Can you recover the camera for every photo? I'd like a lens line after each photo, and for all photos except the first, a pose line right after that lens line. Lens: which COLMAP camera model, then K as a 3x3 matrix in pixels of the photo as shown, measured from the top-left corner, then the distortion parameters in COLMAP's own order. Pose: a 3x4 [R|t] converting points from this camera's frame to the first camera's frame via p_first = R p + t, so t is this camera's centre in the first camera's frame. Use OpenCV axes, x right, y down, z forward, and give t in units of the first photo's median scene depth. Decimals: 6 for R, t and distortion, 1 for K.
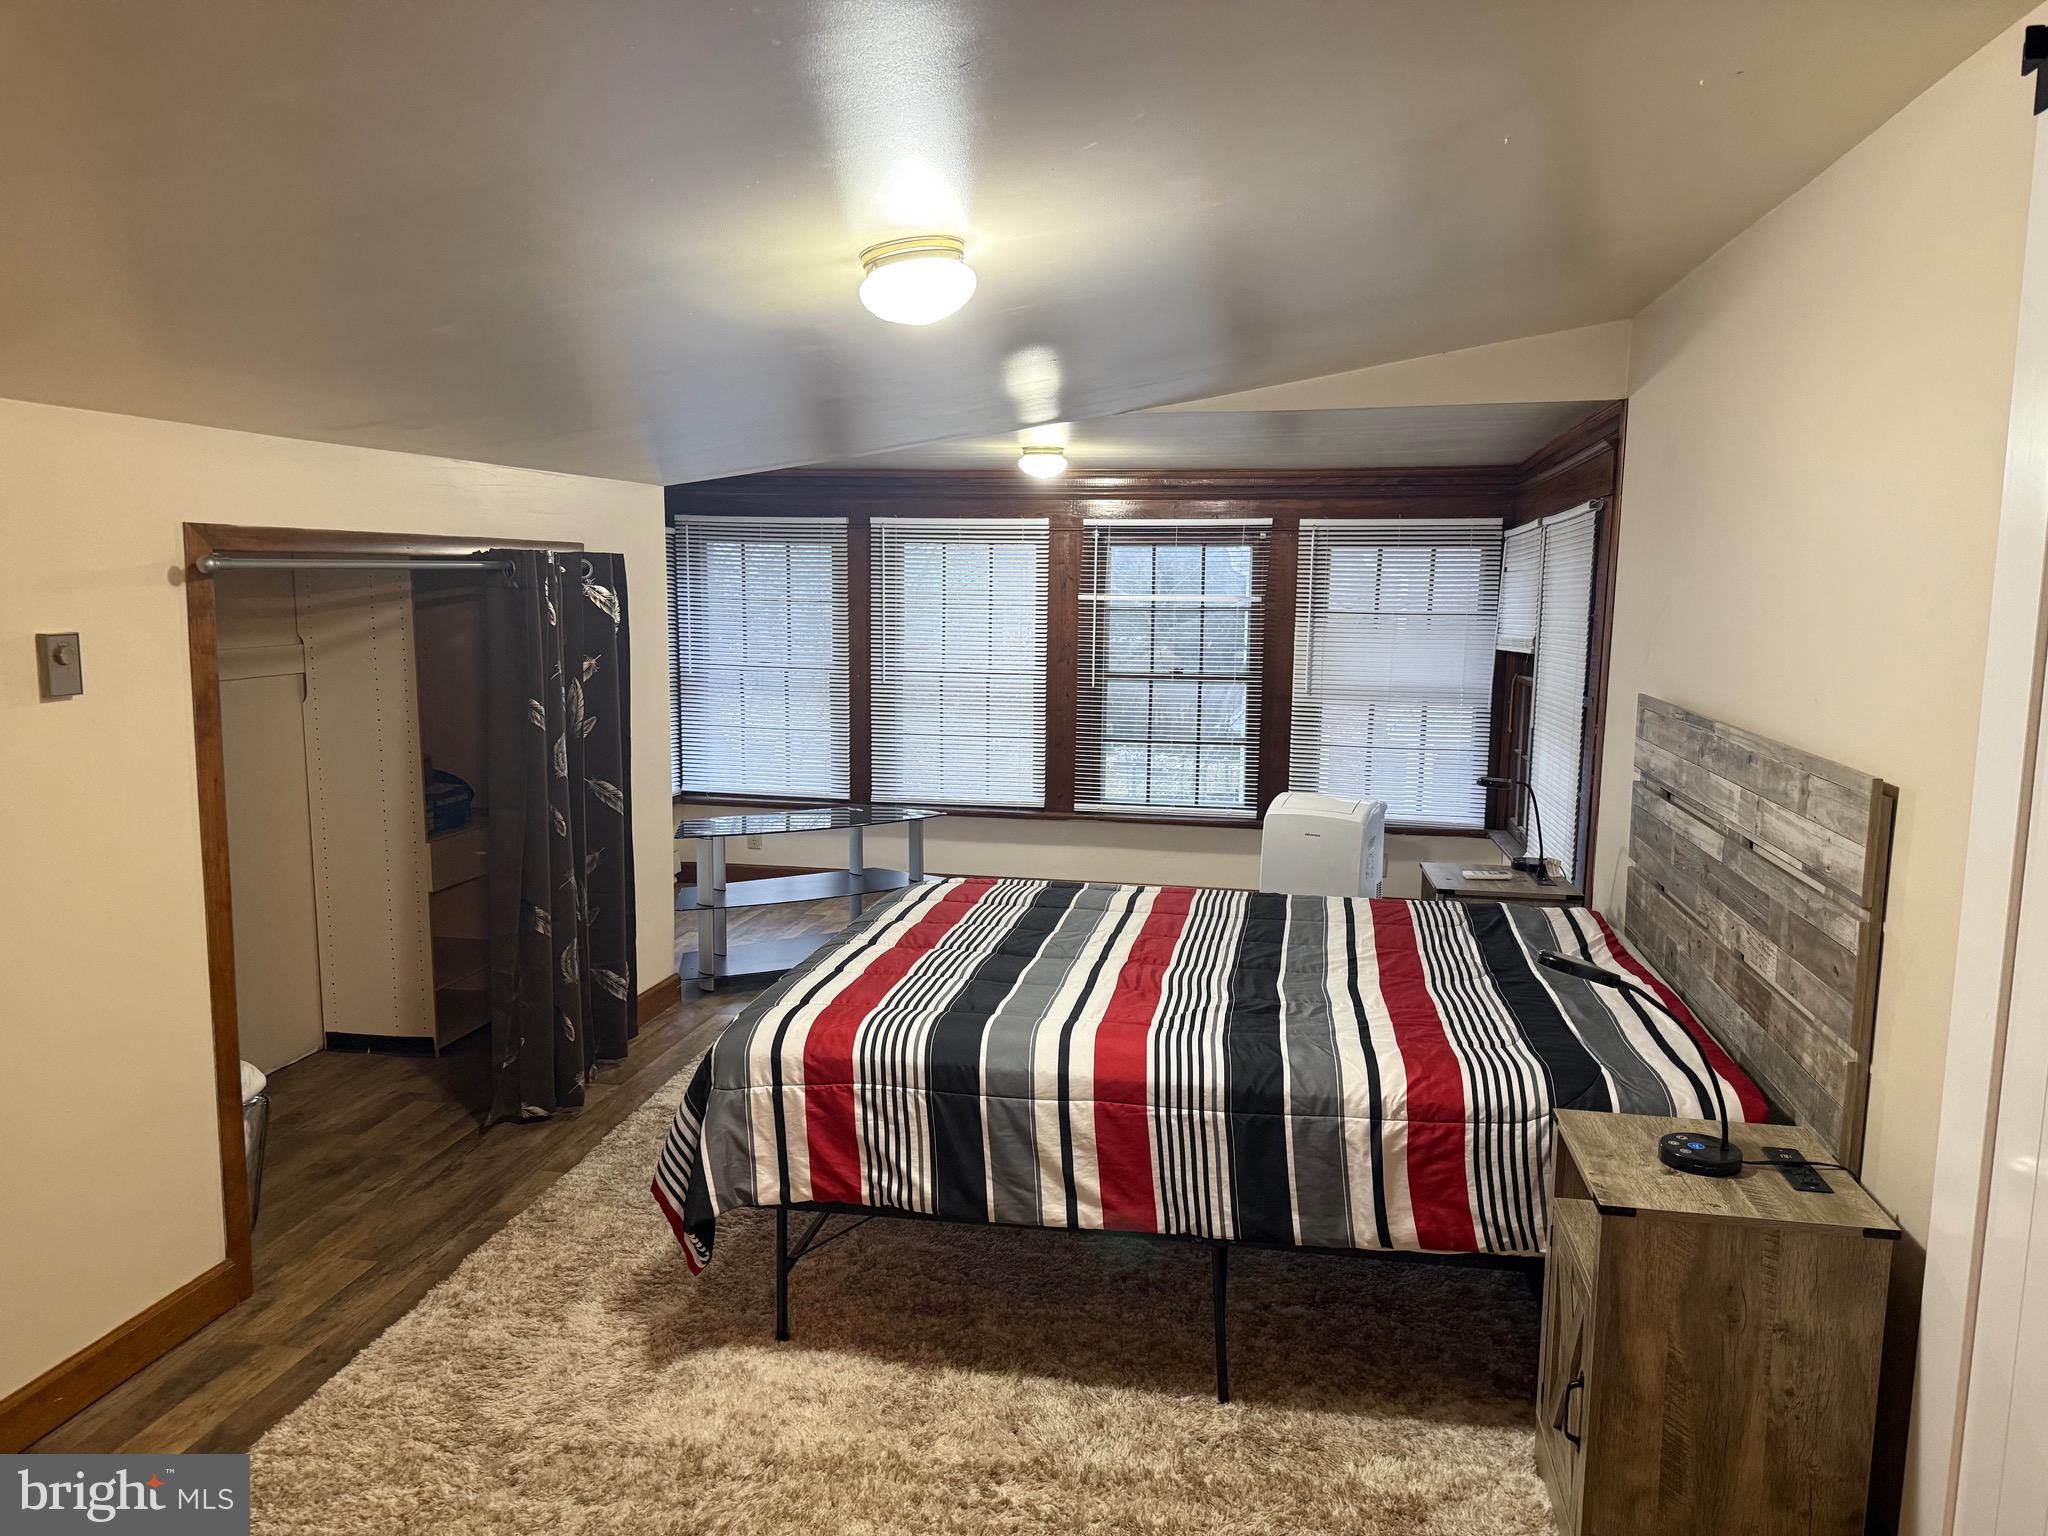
lens RADIAL K [[1446.3, 0, 1020.5], [0, 1446.3, 769.9], [0, 0, 1]] dist [0.055825, -0.063936]
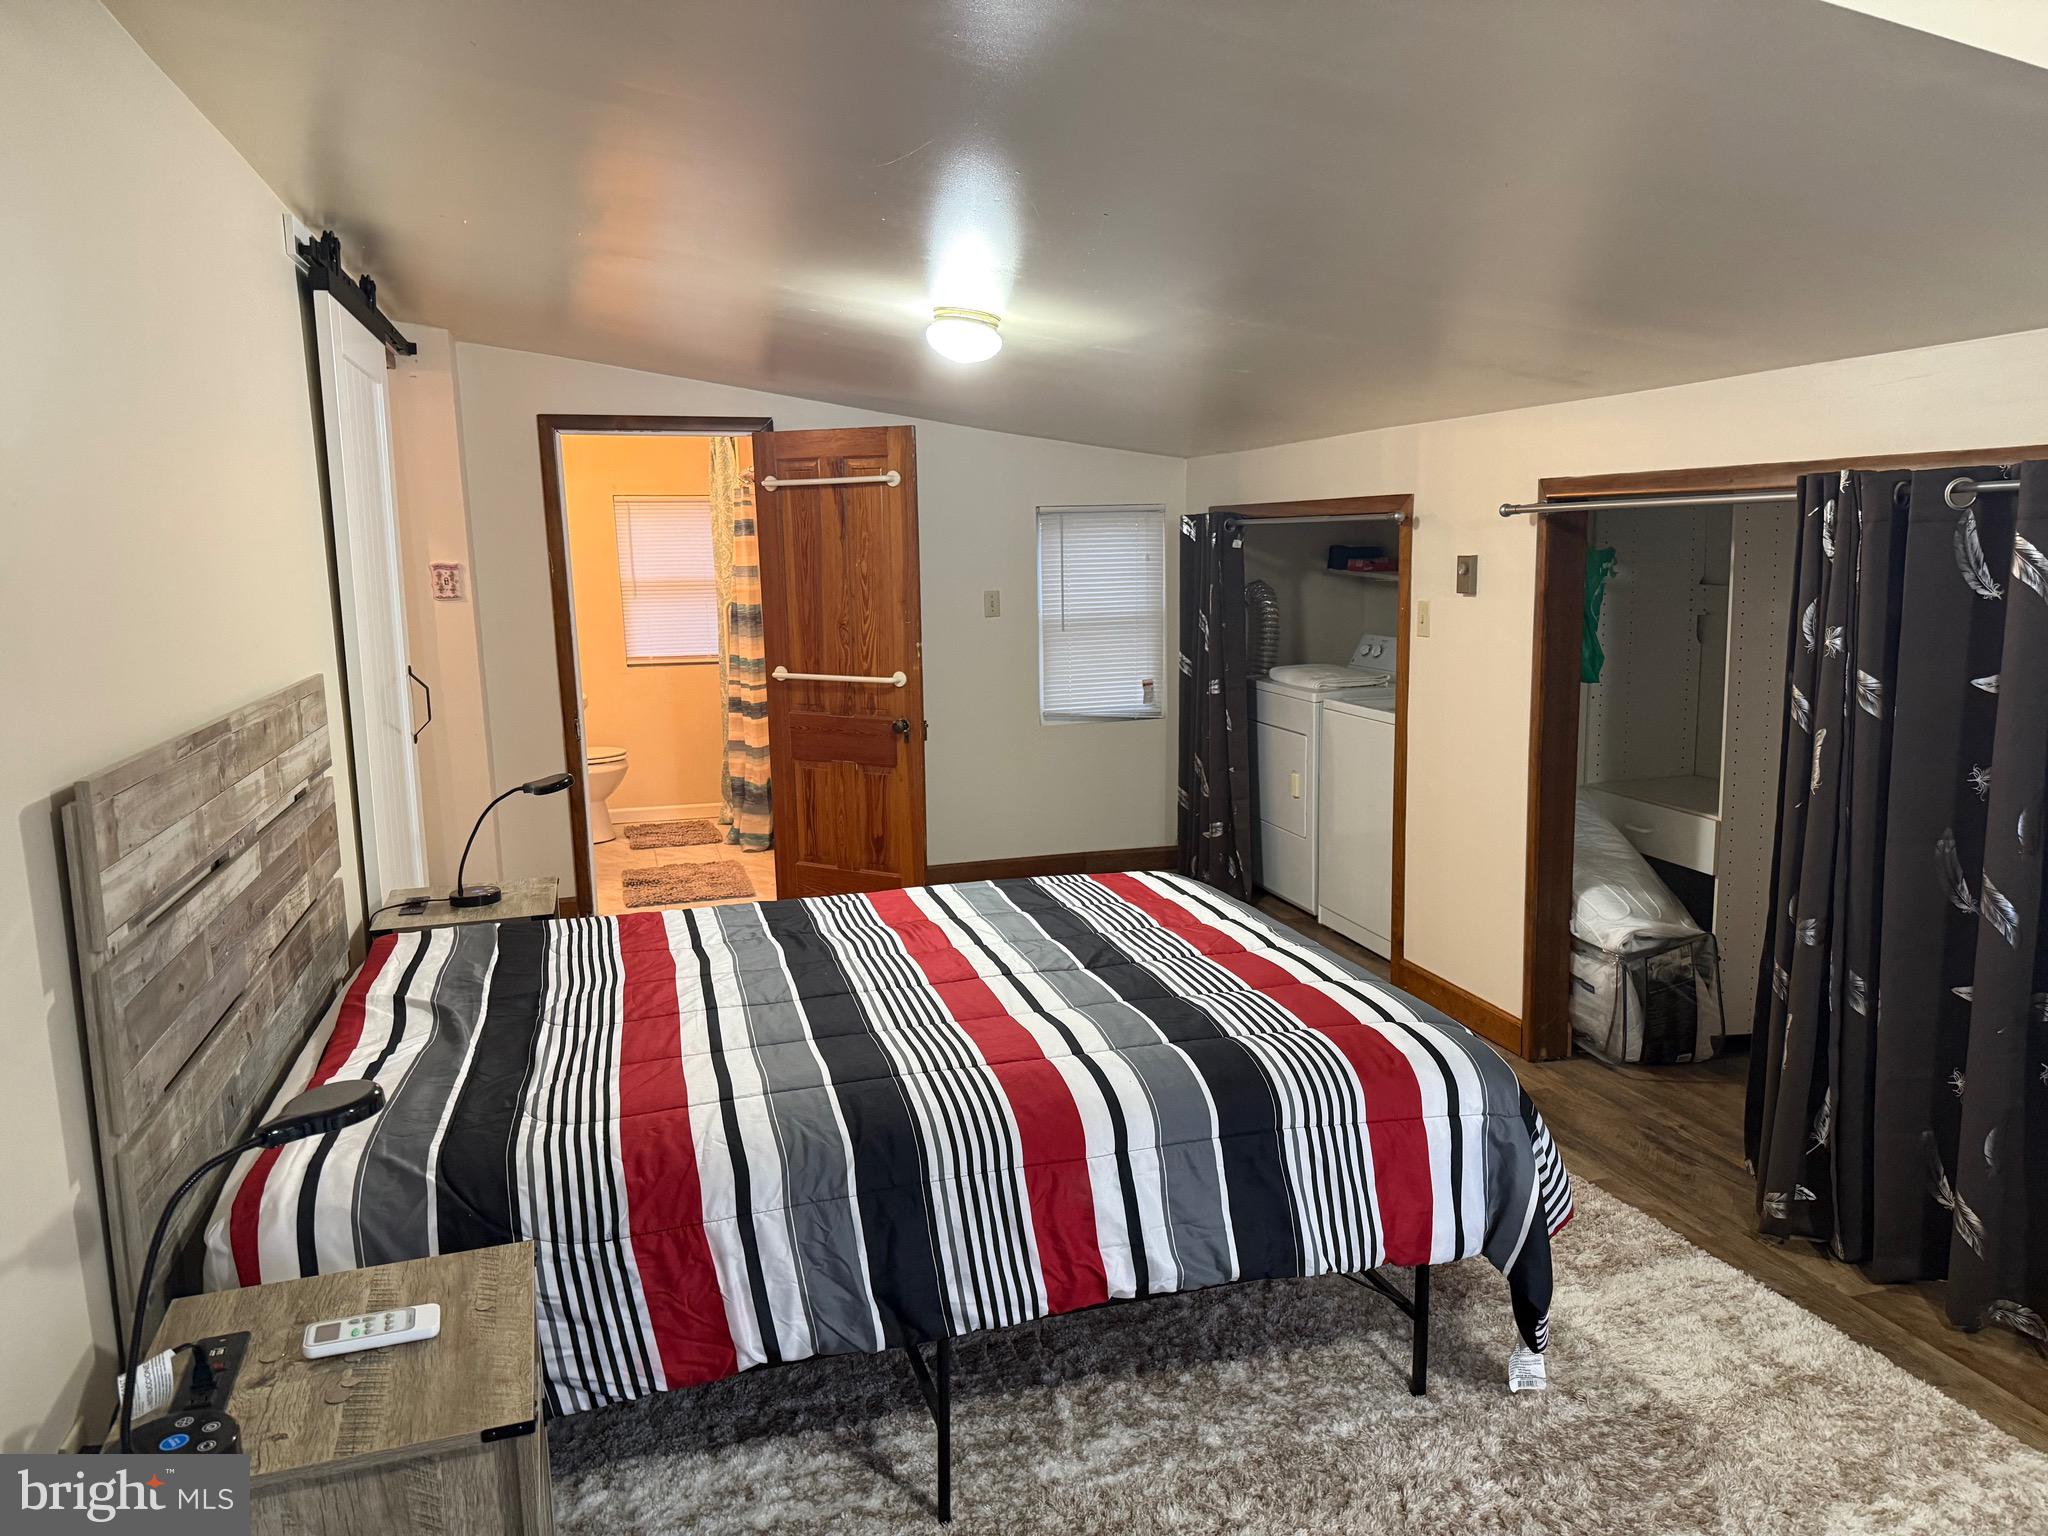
lens RADIAL K [[1446.3, 0, 1023.2], [0, 1446.3, 767.9], [0, 0, 1]] dist [0.055825, -0.063936]
pose [[-0.894983, 0.081635, -0.438568, 0.452298], [-0.045604, 0.961220, 0.271985, -0.240214], [0.443764, 0.263422, -0.856553, 1.889661]]
